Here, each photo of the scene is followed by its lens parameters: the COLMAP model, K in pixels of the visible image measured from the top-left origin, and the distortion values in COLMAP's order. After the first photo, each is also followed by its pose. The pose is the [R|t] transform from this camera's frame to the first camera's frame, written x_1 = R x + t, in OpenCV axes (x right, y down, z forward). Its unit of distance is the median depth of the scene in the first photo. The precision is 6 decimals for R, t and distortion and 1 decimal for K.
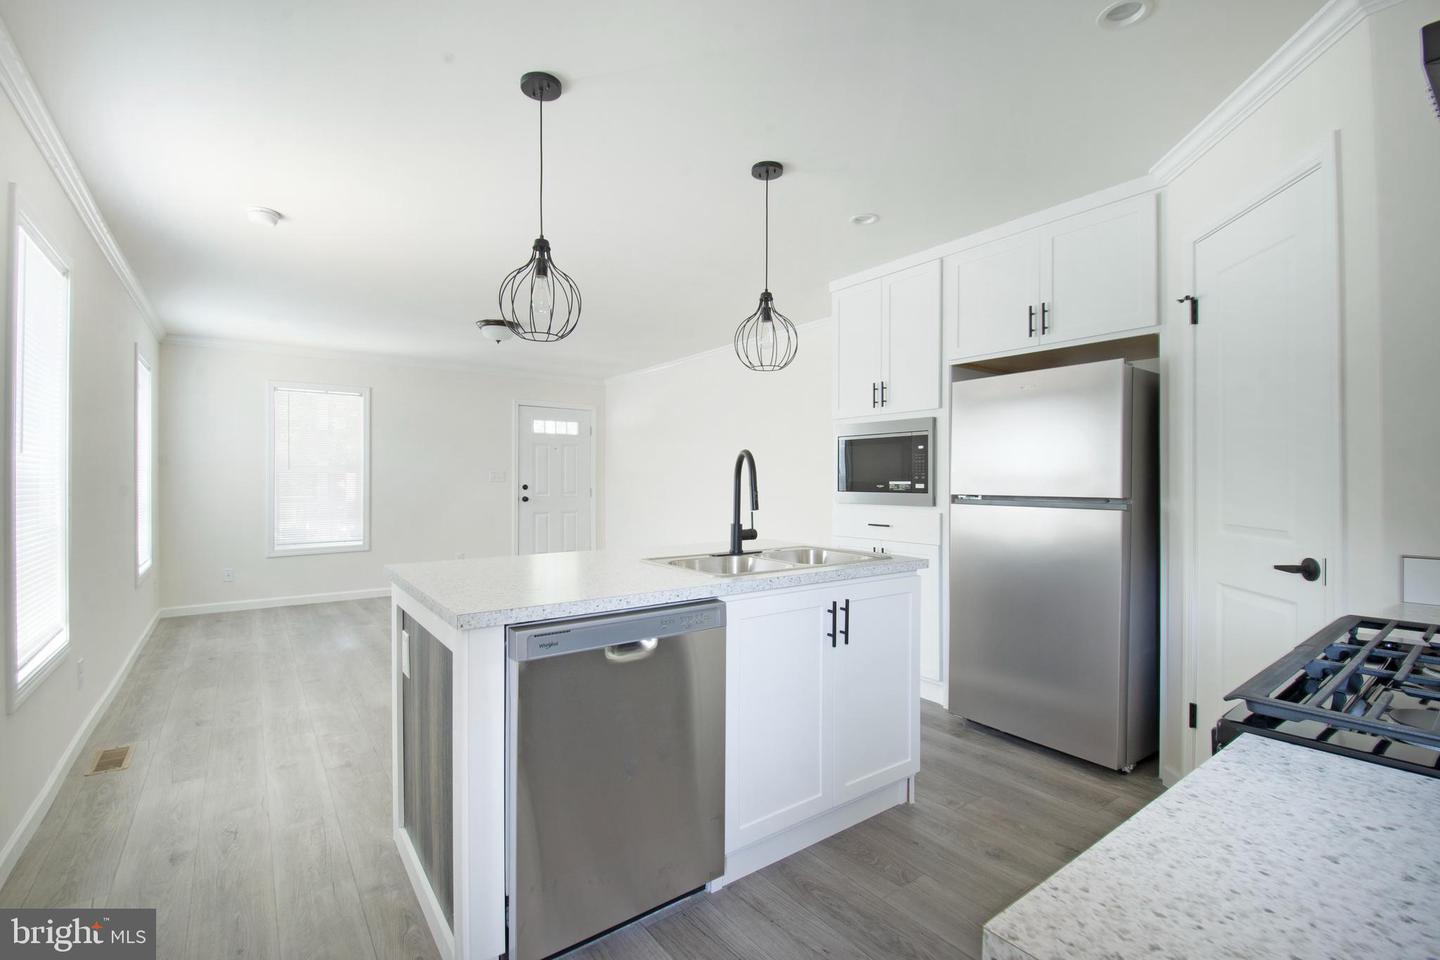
lens RADIAL K [[627.0, 0, 695.3], [0, 627.0, 480.5], [0, 0, 1]] dist [-0.004033, -0.000782]
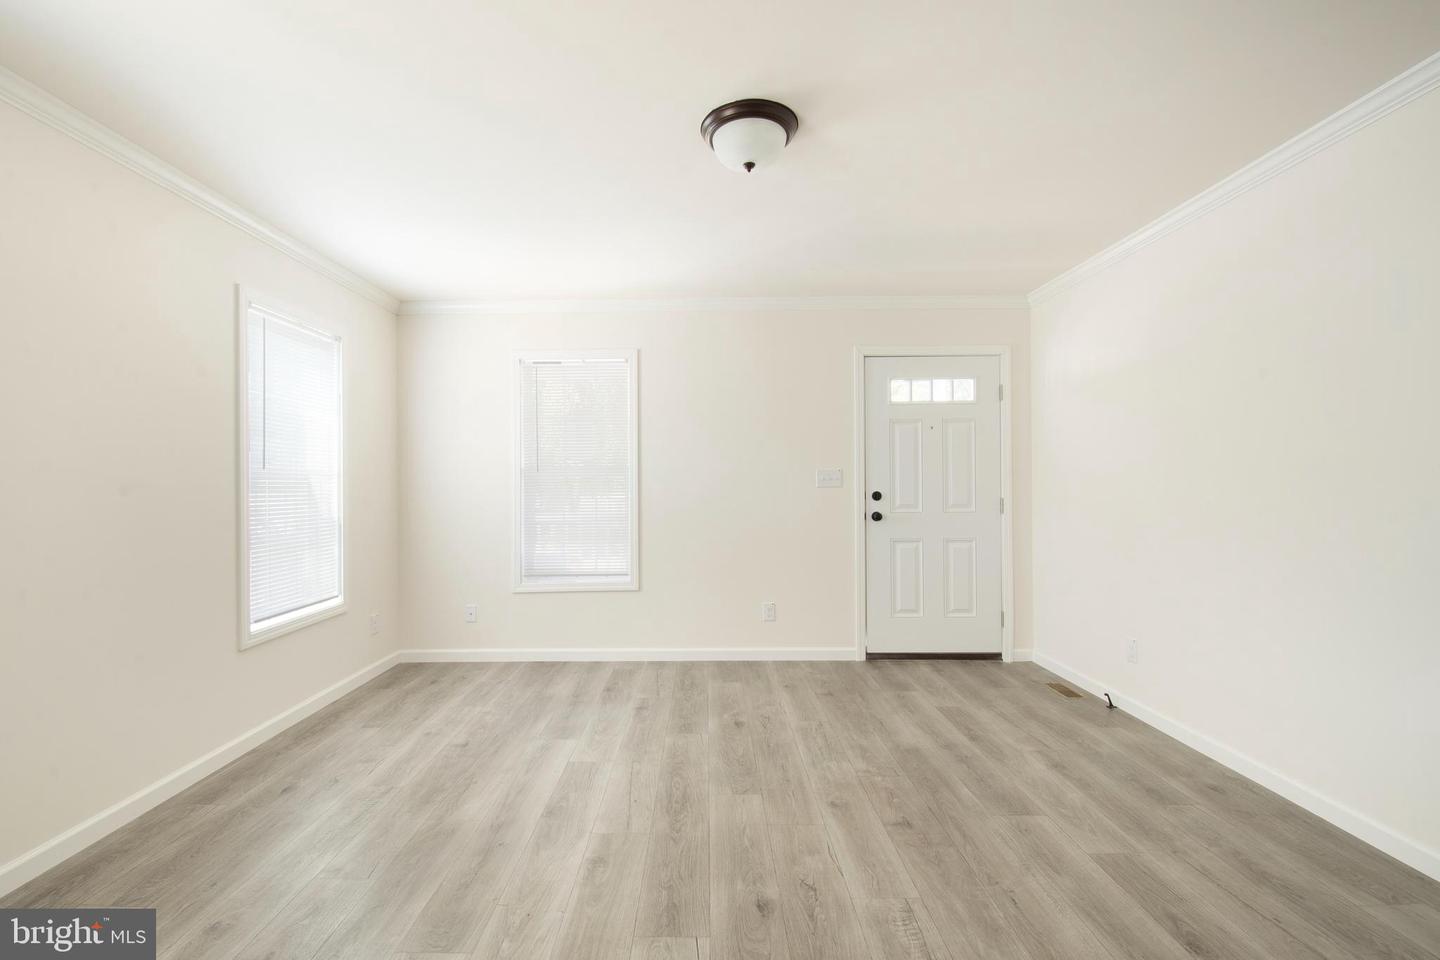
lens RADIAL K [[617.5, 0, 697.2], [0, 617.5, 488.9], [0, 0, 1]] dist [-0.003410, -0.000430]
pose [[0.802285, -0.003738, -0.596929, -0.061423], [0.008539, 0.999950, 0.005215, -0.000422], [0.596880, -0.009281, 0.802277, 0.433628]]
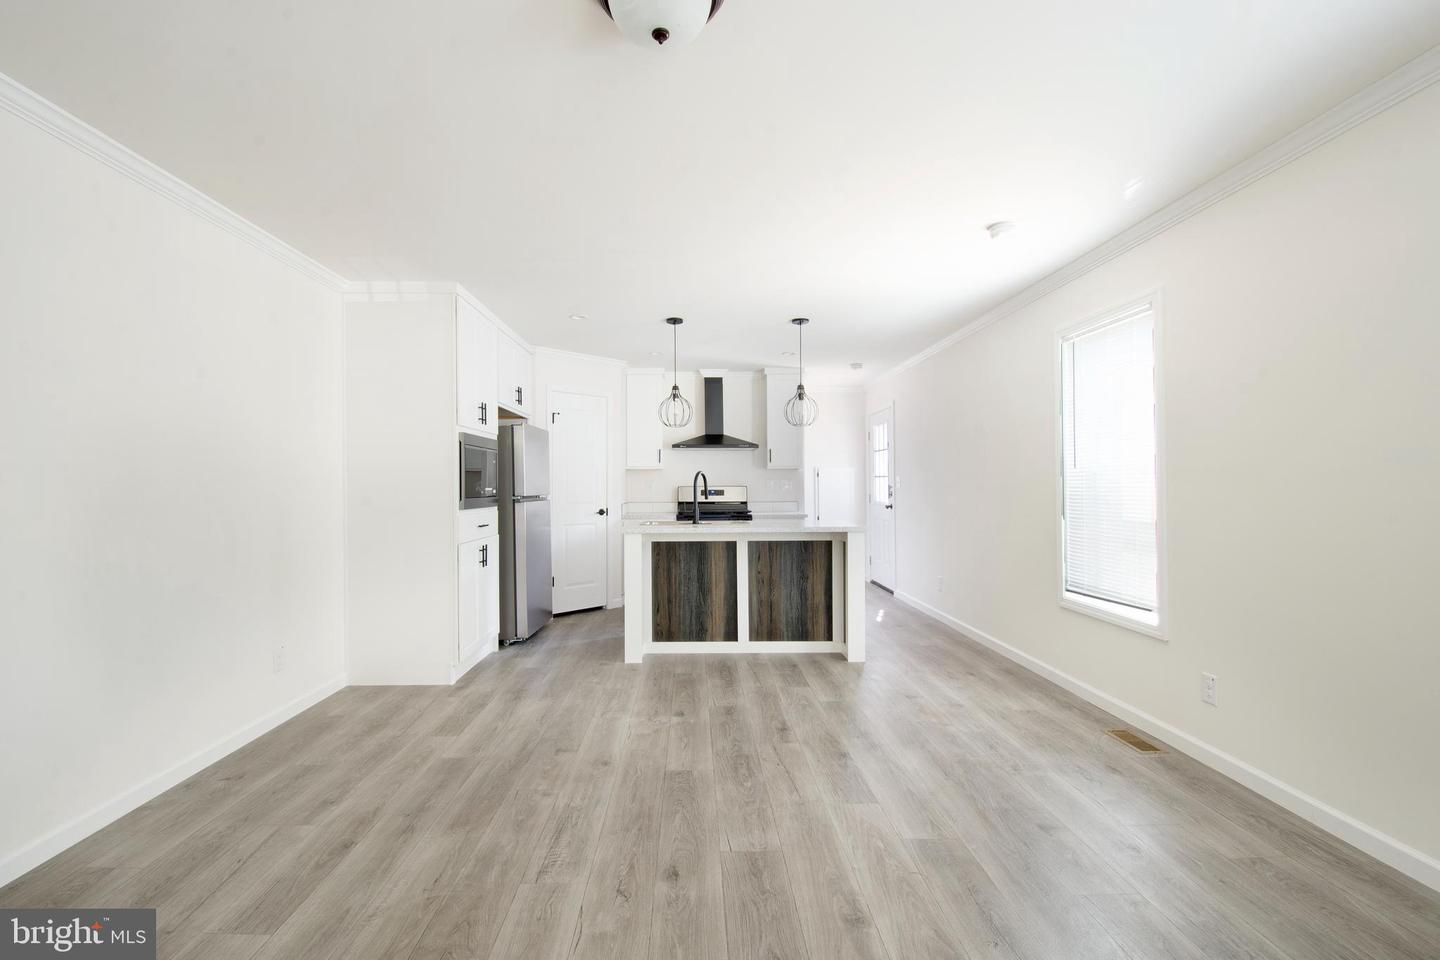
lens RADIAL K [[627.0, 0, 695.3], [0, 627.0, 480.5], [0, 0, 1]] dist [-0.004033, -0.000782]
pose [[-0.812138, 0.004471, 0.583449, -0.456766], [-0.000872, 0.999960, -0.008876, -0.000535], [-0.583465, -0.007717, -0.812101, 1.001682]]
